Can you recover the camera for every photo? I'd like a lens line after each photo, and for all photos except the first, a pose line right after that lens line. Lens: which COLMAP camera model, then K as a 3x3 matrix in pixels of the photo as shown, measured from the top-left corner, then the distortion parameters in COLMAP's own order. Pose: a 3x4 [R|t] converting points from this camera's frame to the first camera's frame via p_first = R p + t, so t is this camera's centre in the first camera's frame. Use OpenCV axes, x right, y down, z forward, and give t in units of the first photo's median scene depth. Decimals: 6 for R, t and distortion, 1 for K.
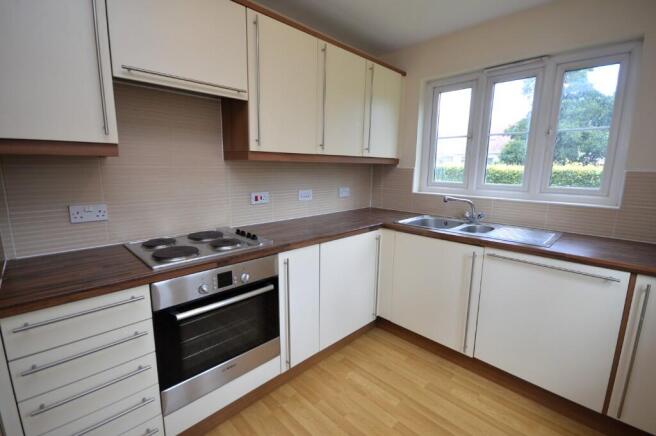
lens RADIAL K [[297.3, 0, 328.7], [0, 297.3, 219.1], [0, 0, 1]] dist [0.007464, -0.000543]
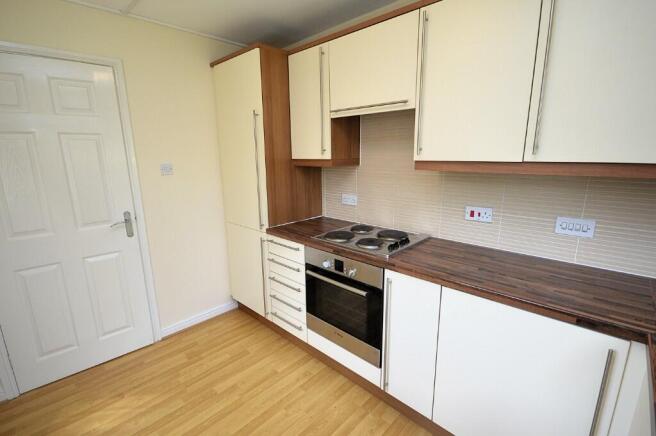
lens RADIAL K [[297.3, 0, 327.2], [0, 297.3, 219.2], [0, 0, 1]] dist [0.007464, -0.000543]
pose [[0.028766, 0.204446, -0.978455, 0.620783], [-0.165744, 0.966286, 0.197030, -0.167728], [0.985749, 0.156505, 0.061682, 0.615744]]
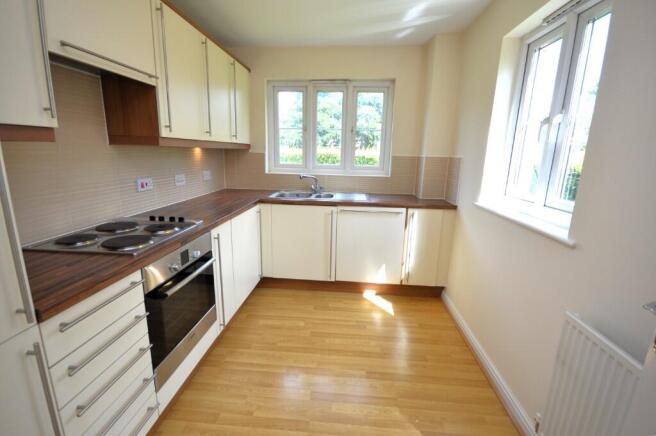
lens RADIAL K [[297.3, 0, 330.4], [0, 297.3, 218.1], [0, 0, 1]] dist [0.007464, -0.000543]
pose [[0.760554, -0.138514, 0.634328, -0.450473], [0.103087, 0.990347, 0.092656, 0.009663], [-0.641039, -0.005079, 0.767491, -0.134282]]
